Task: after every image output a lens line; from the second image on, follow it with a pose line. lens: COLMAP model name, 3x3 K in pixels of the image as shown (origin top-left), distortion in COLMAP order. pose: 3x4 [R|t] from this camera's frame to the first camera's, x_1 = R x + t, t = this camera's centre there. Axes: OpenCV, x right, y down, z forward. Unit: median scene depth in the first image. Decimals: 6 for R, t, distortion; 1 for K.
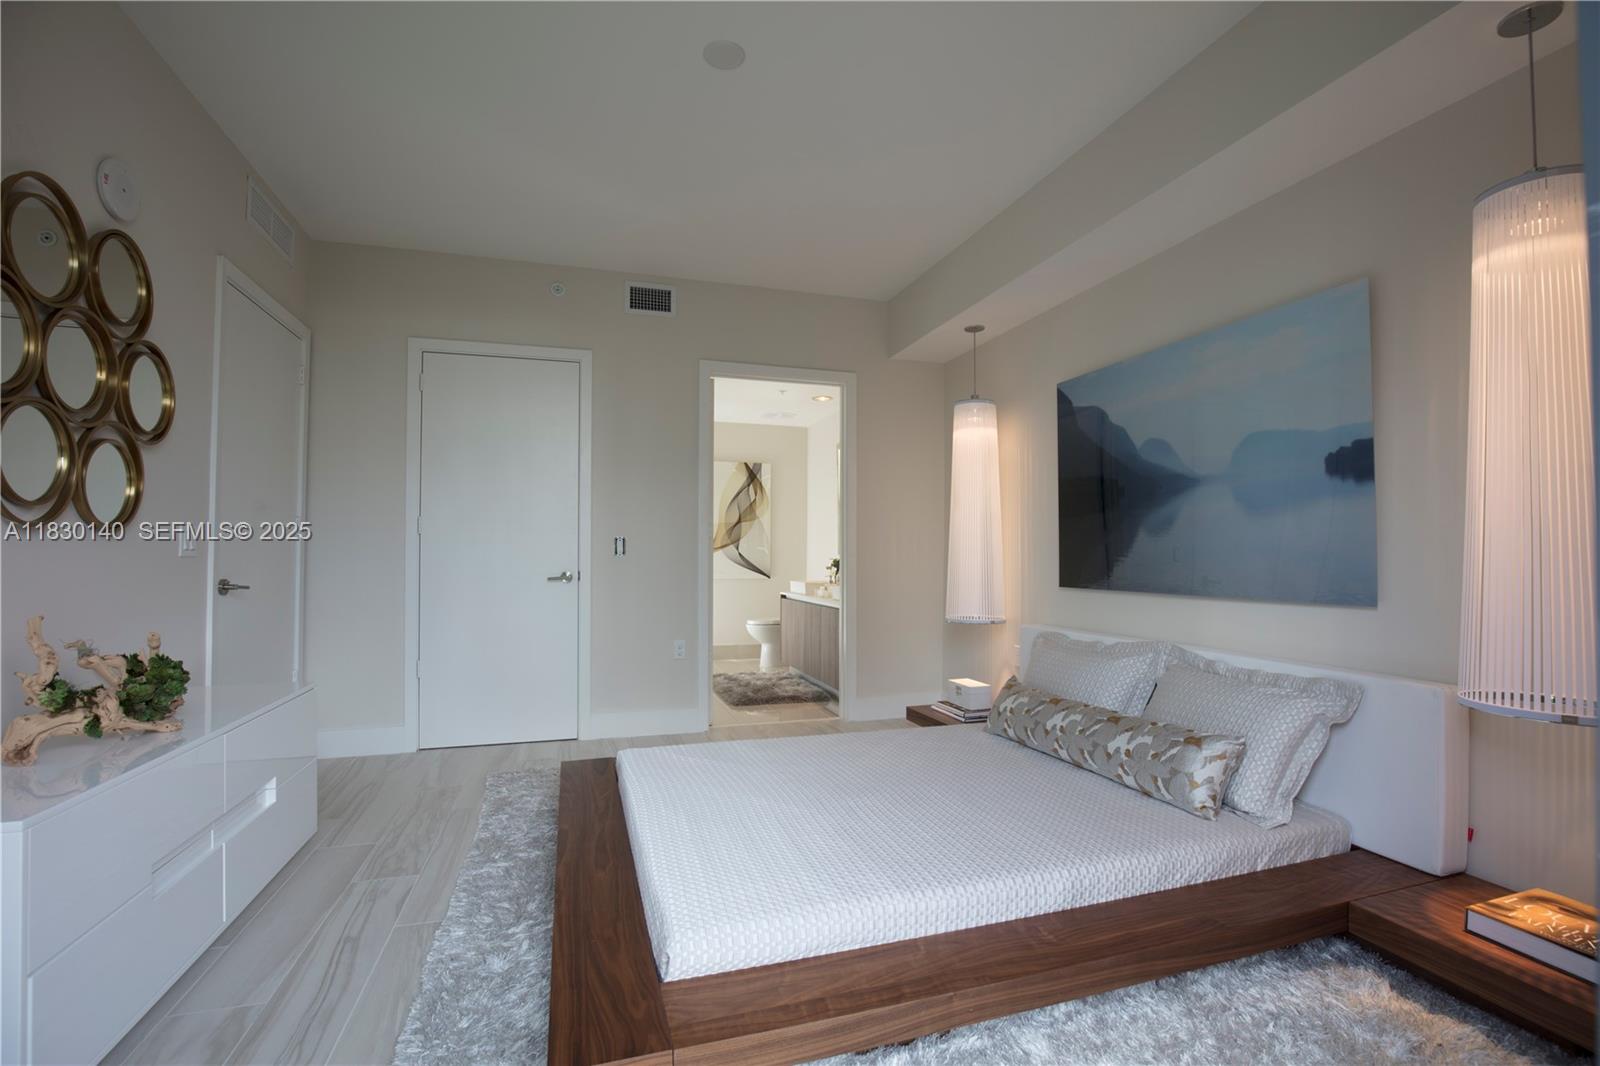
lens RADIAL K [[738.2, 0, 800.0], [0, 738.2, 533.0], [0, 0, 1]] dist [-0.027066, 0.000518]
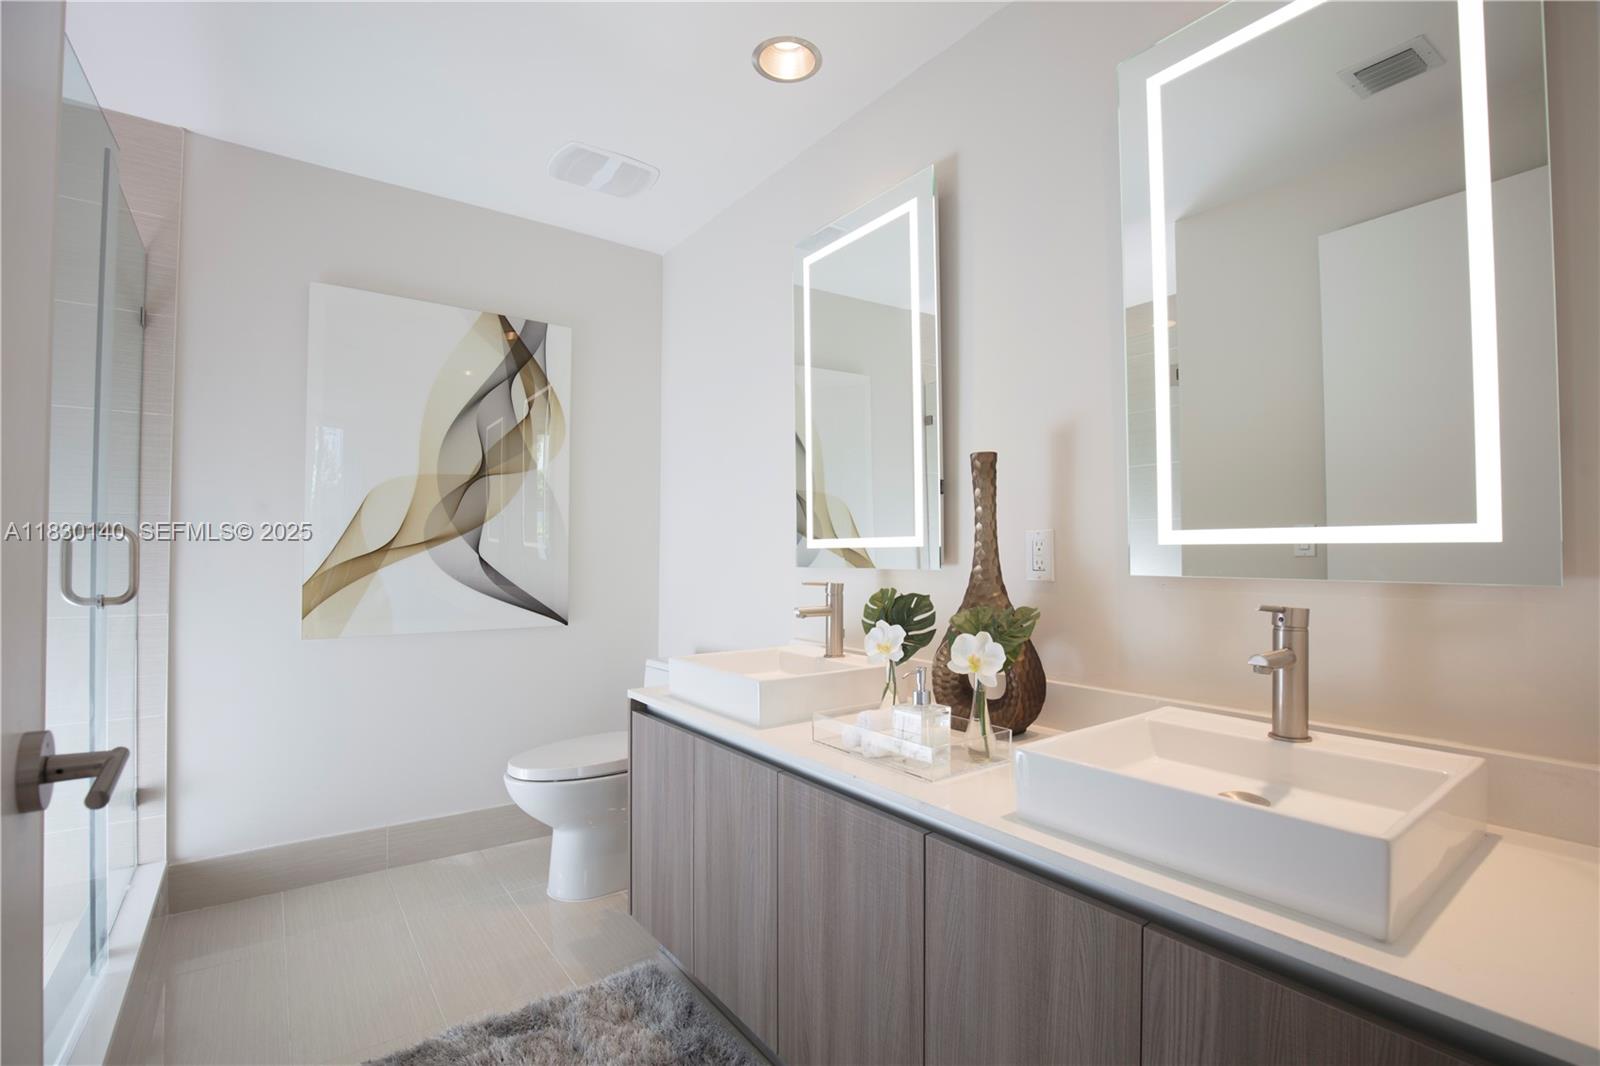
lens RADIAL K [[738.2, 0, 800.0], [0, 738.2, 533.0], [0, 0, 1]] dist [-0.027066, 0.000518]
pose [[0.943837, 0.006471, 0.330348, -0.053580], [-0.003910, 0.999957, -0.008415, 0.016349], [-0.330388, 0.006650, 0.943822, 0.604784]]
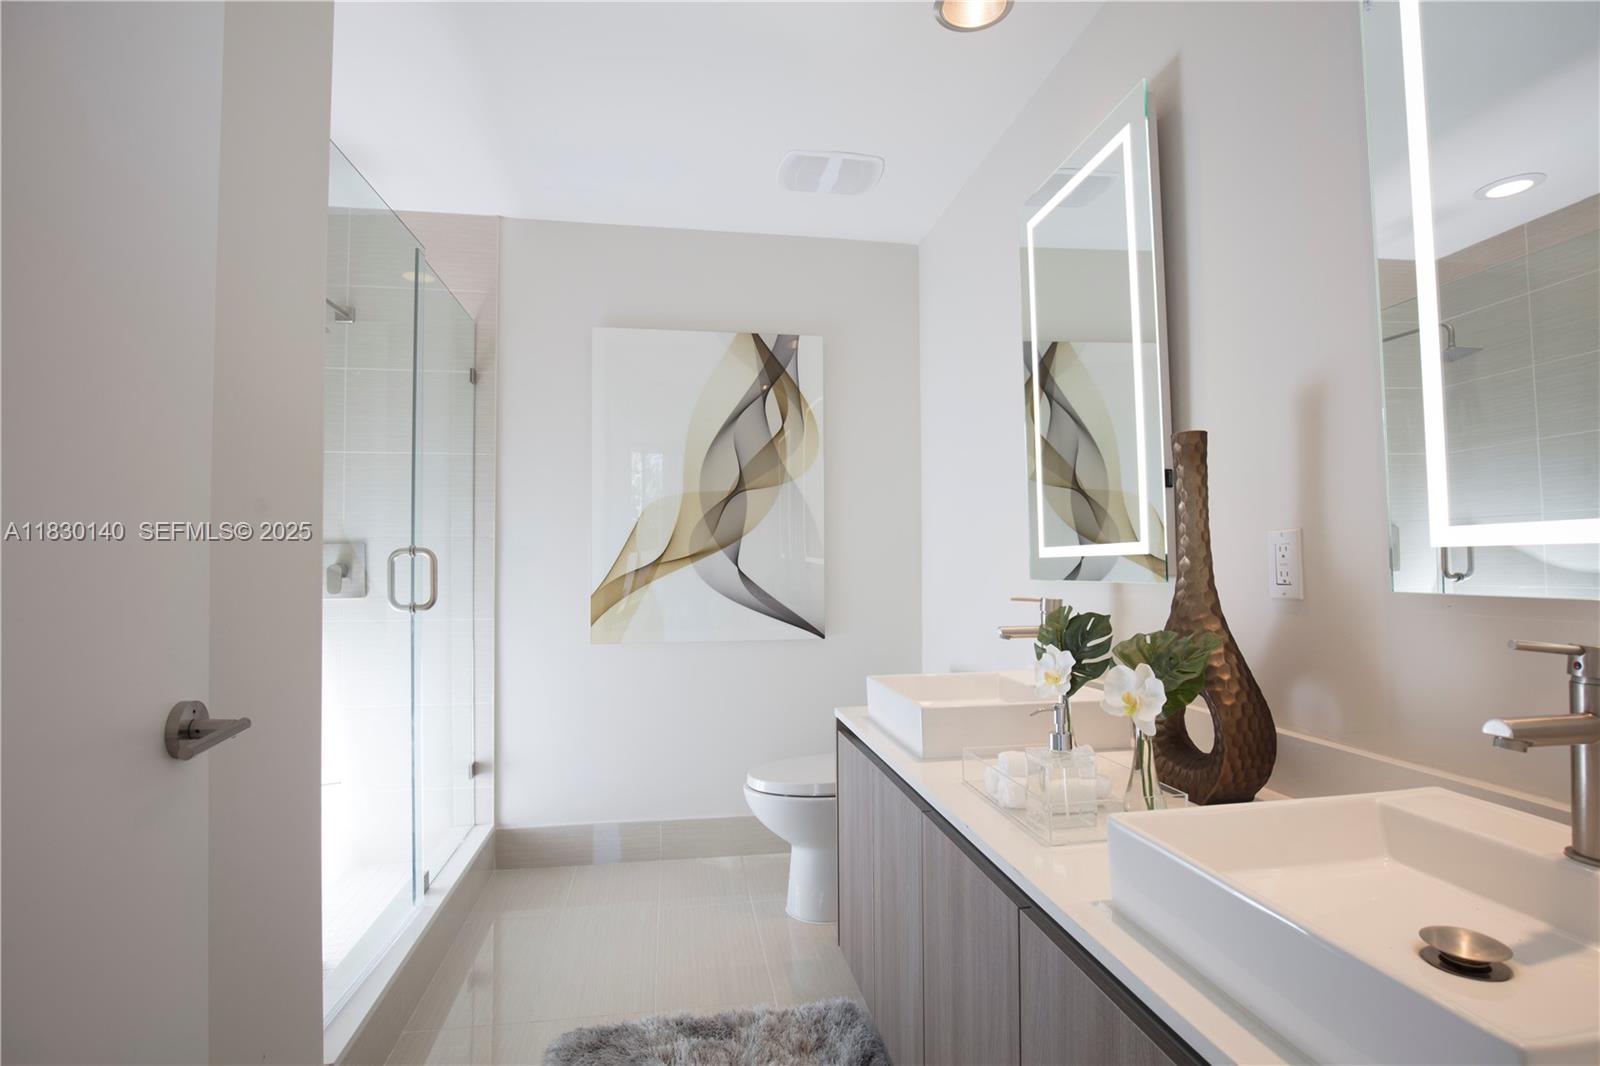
lens RADIAL K [[796.5, 0, 800.0], [0, 796.5, 533.0], [0, 0, 1]] dist [-0.031218, 0.006966]
pose [[0.990784, -0.016435, -0.134454, 0.002213], [0.013568, 0.999661, -0.022218, 0.016394], [0.134774, 0.020189, 0.990671, 0.601778]]
